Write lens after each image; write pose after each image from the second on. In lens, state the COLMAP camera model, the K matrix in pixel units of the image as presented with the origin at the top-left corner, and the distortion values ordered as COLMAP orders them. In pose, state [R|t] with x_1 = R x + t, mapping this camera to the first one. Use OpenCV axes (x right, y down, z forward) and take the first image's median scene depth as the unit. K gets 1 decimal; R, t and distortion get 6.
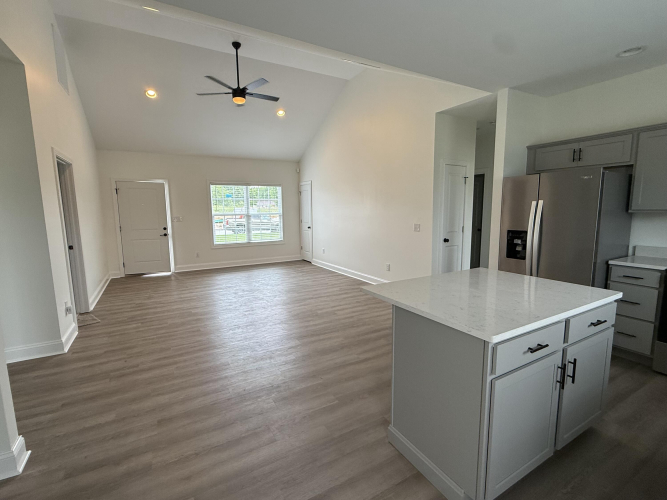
lens RADIAL K [[315.6, 0, 332.2], [0, 315.6, 250.0], [0, 0, 1]] dist [-0.004883, -0.001226]
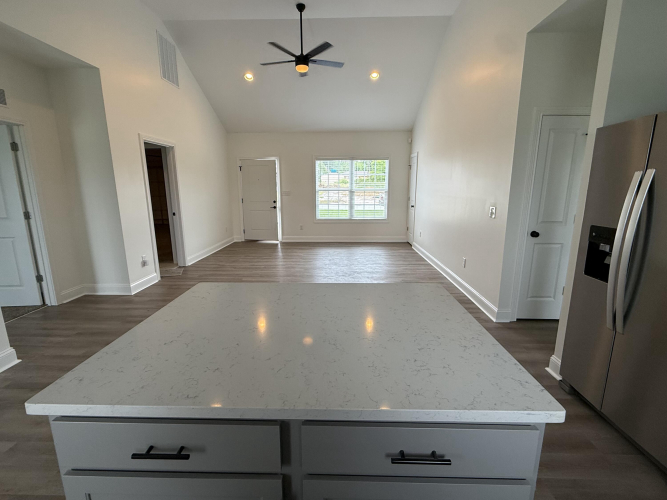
lens RADIAL K [[315.6, 0, 333.9], [0, 315.6, 251.0], [0, 0, 1]] dist [-0.004883, -0.001226]
pose [[0.856107, 0.113622, -0.504154, 0.227871], [-0.074687, 0.992493, 0.096852, -0.018689], [0.511373, -0.045262, 0.858166, 0.144689]]
